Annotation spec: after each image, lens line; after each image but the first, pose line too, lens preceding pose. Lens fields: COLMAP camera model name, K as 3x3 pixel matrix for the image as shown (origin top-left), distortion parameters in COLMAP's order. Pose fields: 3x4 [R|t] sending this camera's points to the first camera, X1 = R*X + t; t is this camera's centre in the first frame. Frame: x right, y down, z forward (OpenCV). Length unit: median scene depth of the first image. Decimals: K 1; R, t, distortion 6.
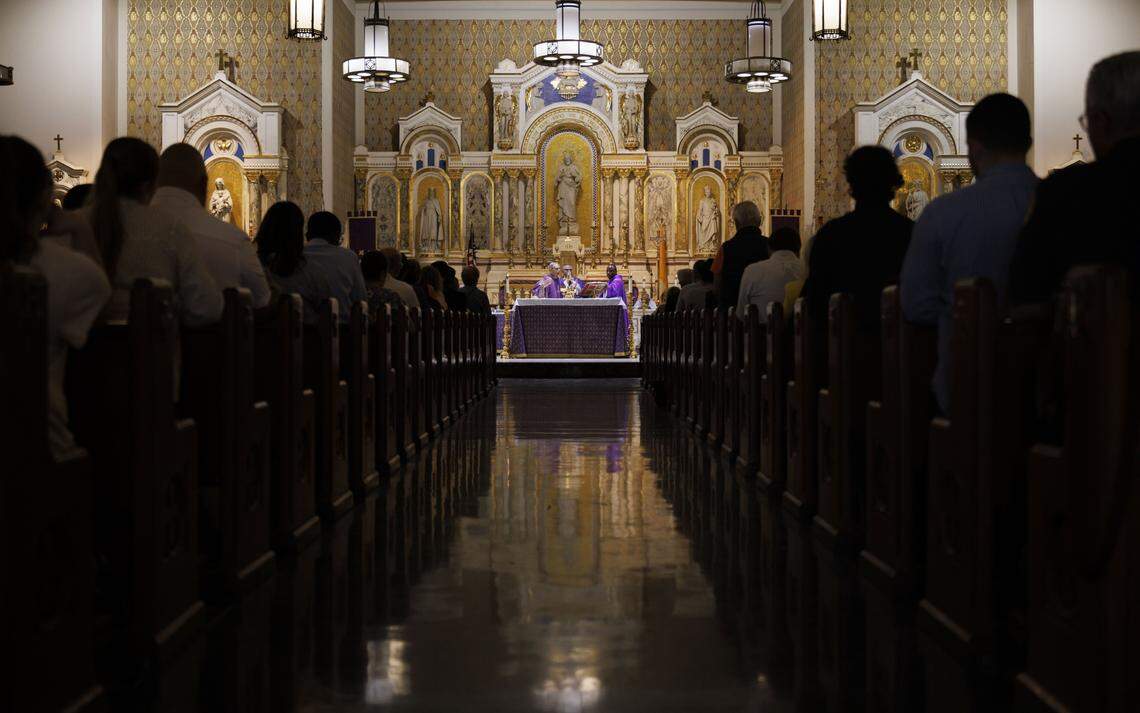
lens RADIAL K [[1391.7, 0, 570.0], [0, 1391.7, 356.5], [0, 0, 1]] dist [-0.040186, -0.036021]
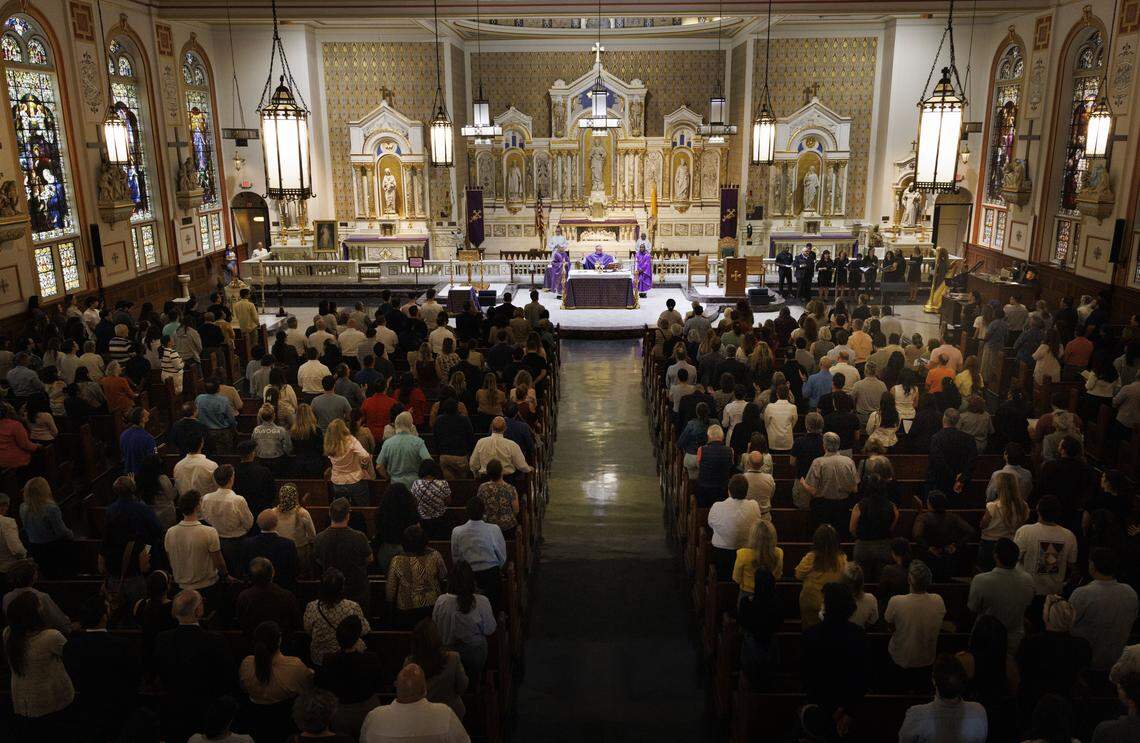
lens RADIAL K [[837.5, 0, 569.7], [0, 837.5, 260.4], [0, 0, 1]] dist [-0.000873, -0.004326]
pose [[0.999681, -0.002073, -0.025153, -0.009723], [0.007828, 0.972934, 0.230949, -0.236199], [0.023993, -0.231072, 0.972641, 0.007148]]
